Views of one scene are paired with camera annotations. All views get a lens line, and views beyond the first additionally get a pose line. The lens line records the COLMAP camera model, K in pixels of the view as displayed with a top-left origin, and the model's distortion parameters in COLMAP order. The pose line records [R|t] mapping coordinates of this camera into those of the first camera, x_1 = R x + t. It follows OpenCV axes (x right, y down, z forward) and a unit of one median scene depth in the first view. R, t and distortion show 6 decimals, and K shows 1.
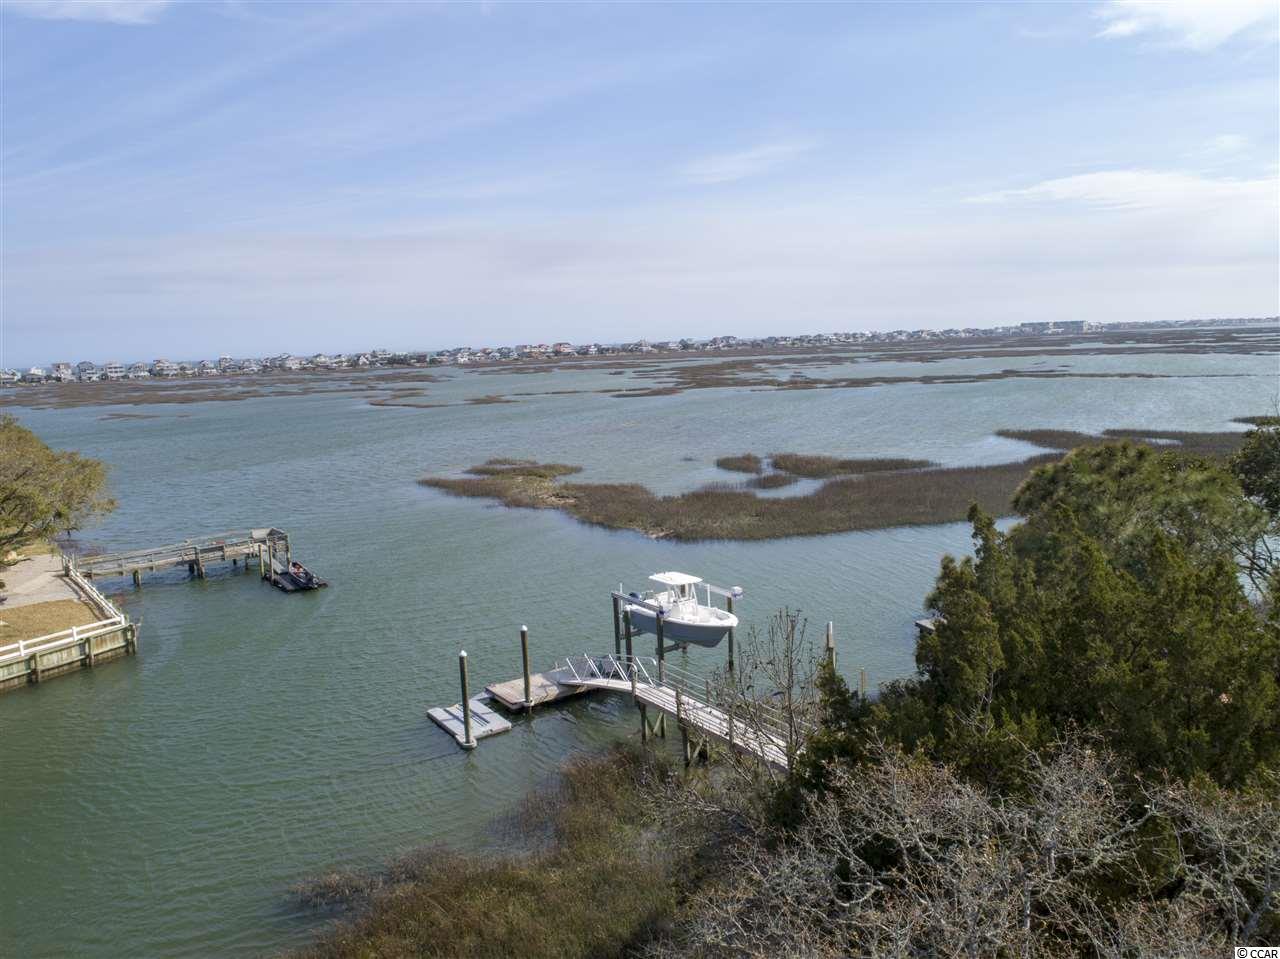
lens RADIAL K [[964.0, 0, 638.8], [0, 964.0, 481.0], [0, 0, 1]] dist [-0.023287, 0.010068]
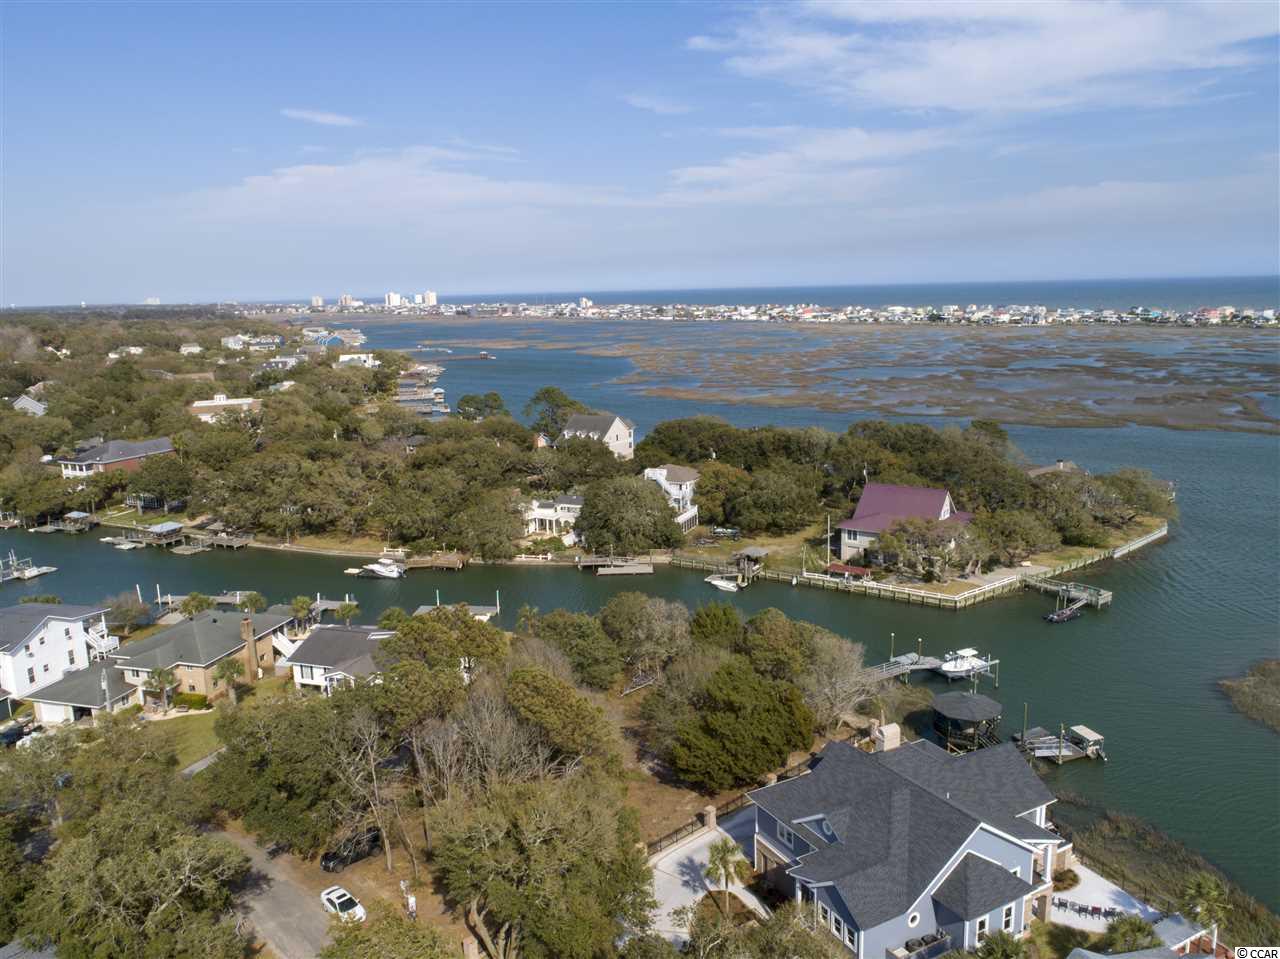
lens RADIAL K [[964.0, 0, 637.3], [0, 964.0, 480.5], [0, 0, 1]] dist [-0.023287, 0.010068]
pose [[-0.061908, 0.234419, -0.970162, 1.531252], [-0.114466, 0.963946, 0.240221, -0.532910], [0.991496, 0.125922, -0.032843, 0.070667]]
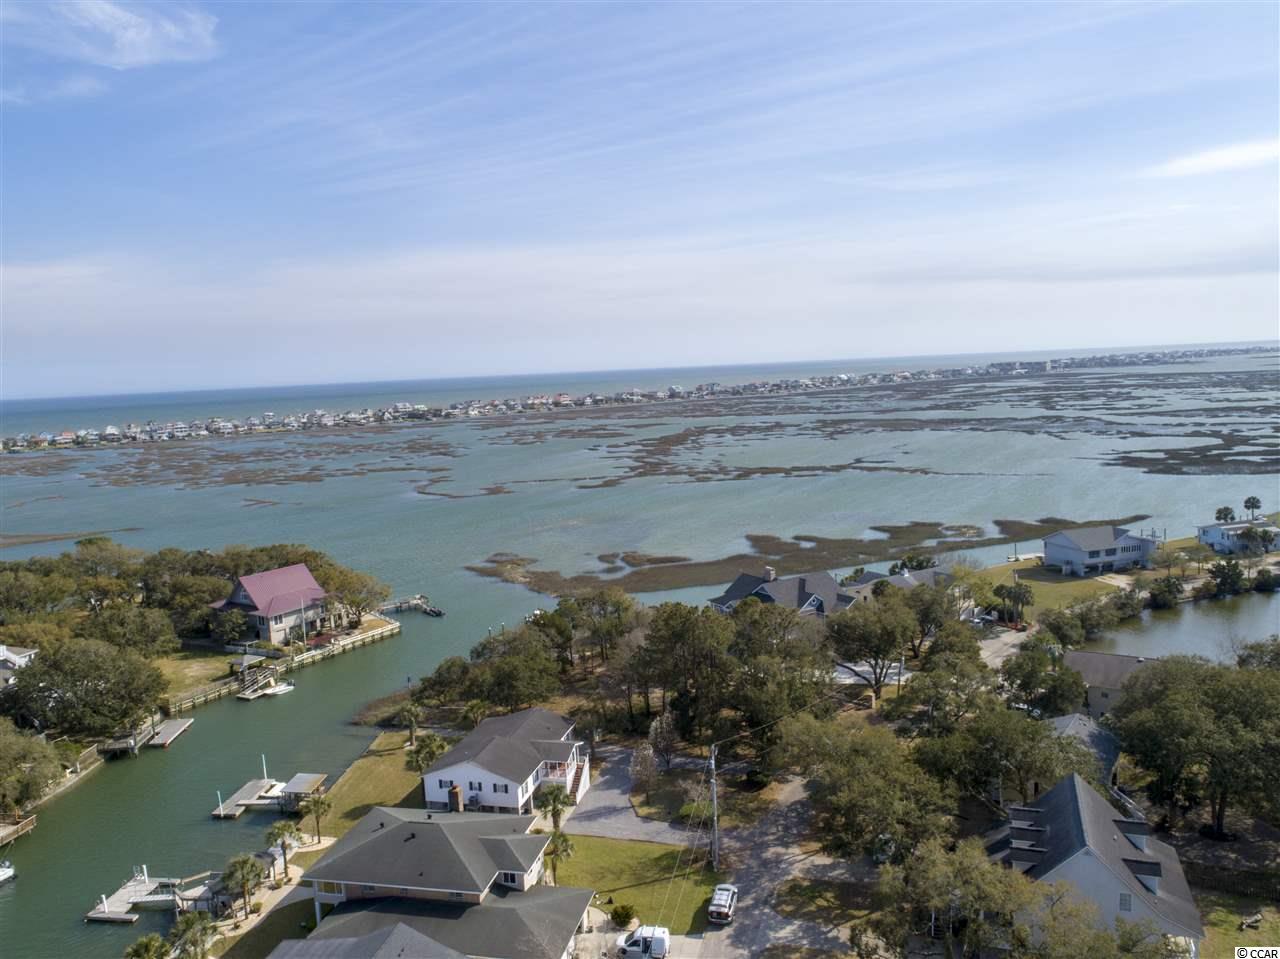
lens RADIAL K [[964.0, 0, 636.7], [0, 964.0, 477.2], [0, 0, 1]] dist [-0.023287, 0.010068]
pose [[0.999927, -0.006646, -0.010109, 0.304977], [0.006353, 0.999567, -0.028734, -0.218799], [0.010296, 0.028668, 0.999536, -1.926832]]
